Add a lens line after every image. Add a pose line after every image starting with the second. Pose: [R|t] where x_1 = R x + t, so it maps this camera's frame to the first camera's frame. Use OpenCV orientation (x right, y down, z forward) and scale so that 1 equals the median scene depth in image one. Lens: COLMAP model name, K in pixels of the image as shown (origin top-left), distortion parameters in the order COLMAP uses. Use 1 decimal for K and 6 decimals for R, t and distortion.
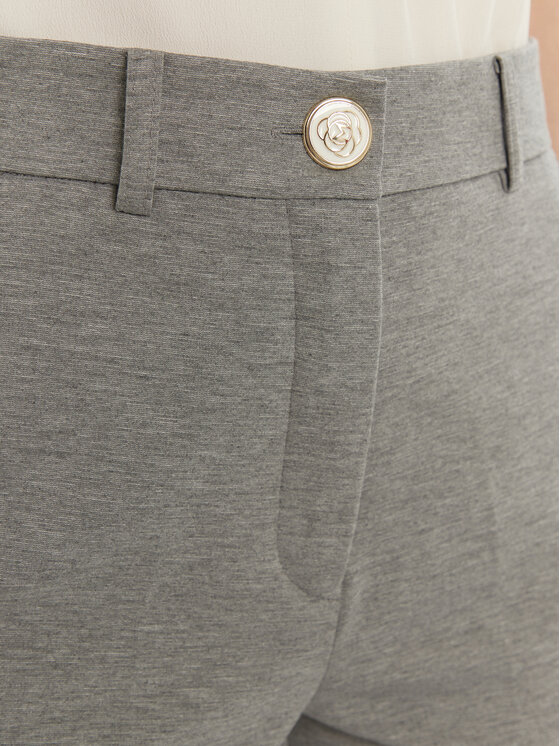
lens RADIAL K [[953.2, 0, 298.2], [0, 953.2, 345.3], [0, 0, 1]] dist [0.036116, 0.000000]
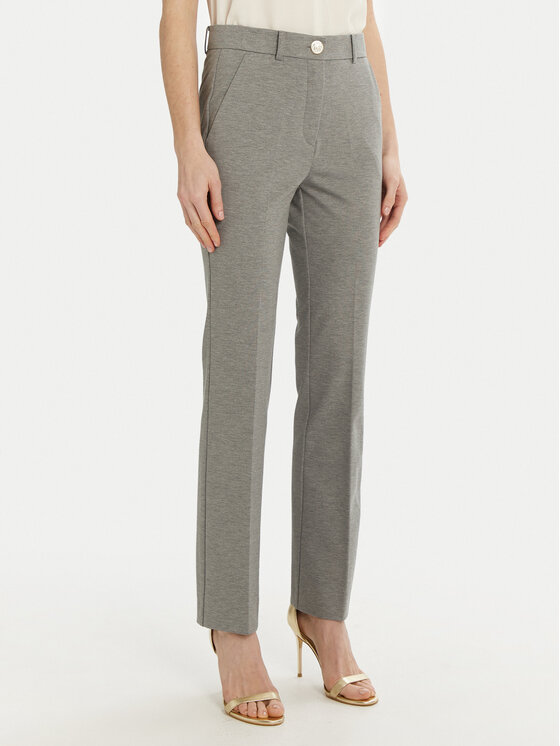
lens RADIAL K [[1305.8, 0, 280.2], [0, 1305.8, 371.2], [0, 0, 1]] dist [-0.023935, 0.000000]
pose [[0.999538, 0.022851, 0.020062, -0.262510], [-0.021893, 0.998667, -0.046750, 1.902663], [-0.021103, 0.046289, 0.998705, -6.096661]]
